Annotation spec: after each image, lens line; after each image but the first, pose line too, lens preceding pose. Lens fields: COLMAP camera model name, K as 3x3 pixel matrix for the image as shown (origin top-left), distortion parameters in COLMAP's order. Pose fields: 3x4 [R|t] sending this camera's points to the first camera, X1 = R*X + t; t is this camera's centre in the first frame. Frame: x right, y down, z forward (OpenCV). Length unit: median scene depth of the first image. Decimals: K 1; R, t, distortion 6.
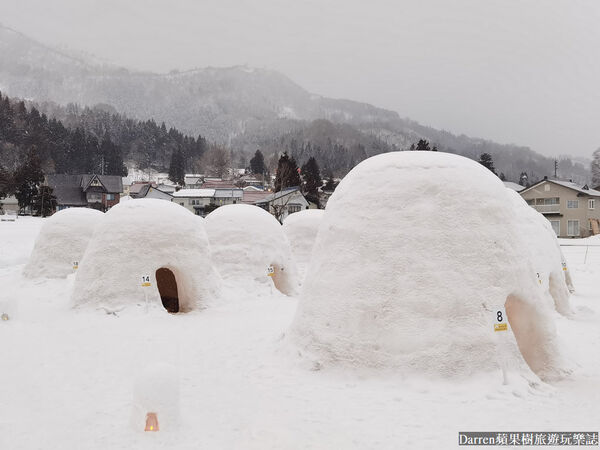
lens RADIAL K [[642.5, 0, 300.0], [0, 642.5, 225.0], [0, 0, 1]] dist [0.020561, 0.015163]
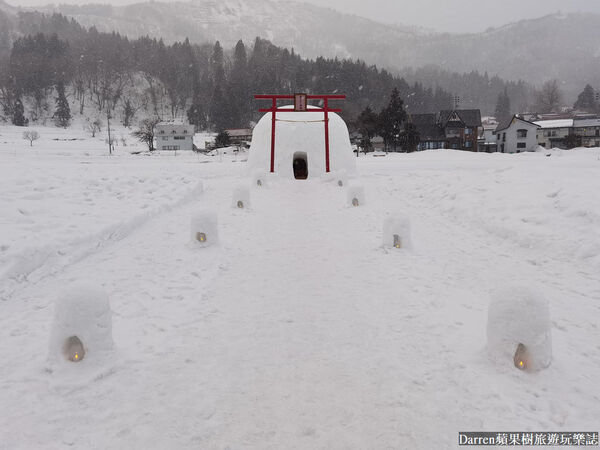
lens RADIAL K [[482.2, 0, 297.3], [0, 482.2, 223.0], [0, 0, 1]] dist [0.024557, -0.000032]
pose [[0.853182, 0.041548, -0.519957, -0.122845], [0.022166, 0.993034, 0.115722, 0.005917], [0.521143, -0.110257, 0.846318, 0.199333]]
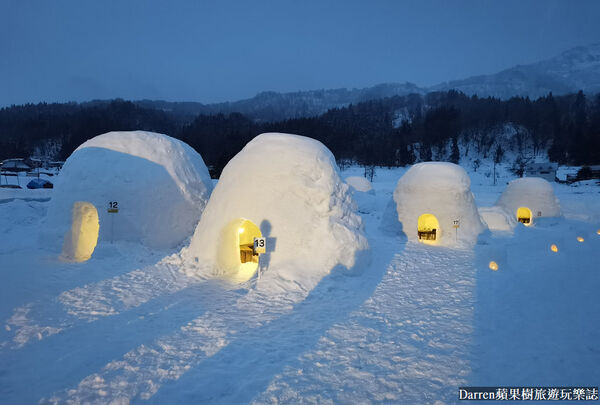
lens RADIAL K [[362.1, 0, 301.5], [0, 362.1, 206.2], [0, 0, 1]] dist [-0.041036, 0.013876]
pose [[0.217551, 0.039064, -0.975267, -0.020804], [-0.007205, 0.999236, 0.038417, 0.002054], [0.976022, -0.001331, 0.217666, 0.041152]]
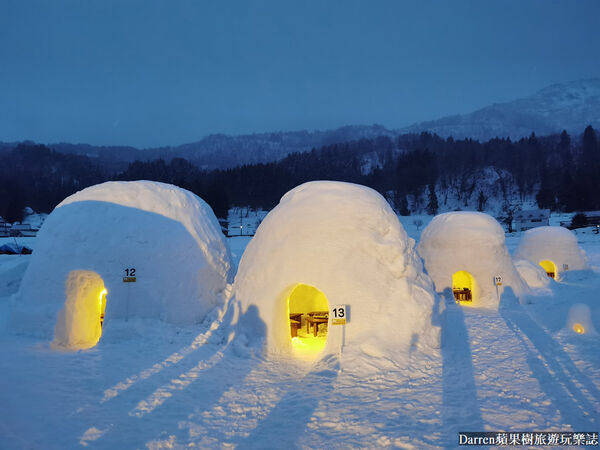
lens RADIAL K [[424.0, 0, 301.4], [0, 424.0, 222.2], [0, 0, 1]] dist [0.027597, -0.004300]
pose [[0.317327, -0.067851, -0.945886, -0.024810], [0.021000, 0.997695, -0.064523, 0.001855], [0.948084, 0.000611, 0.318021, 0.027368]]
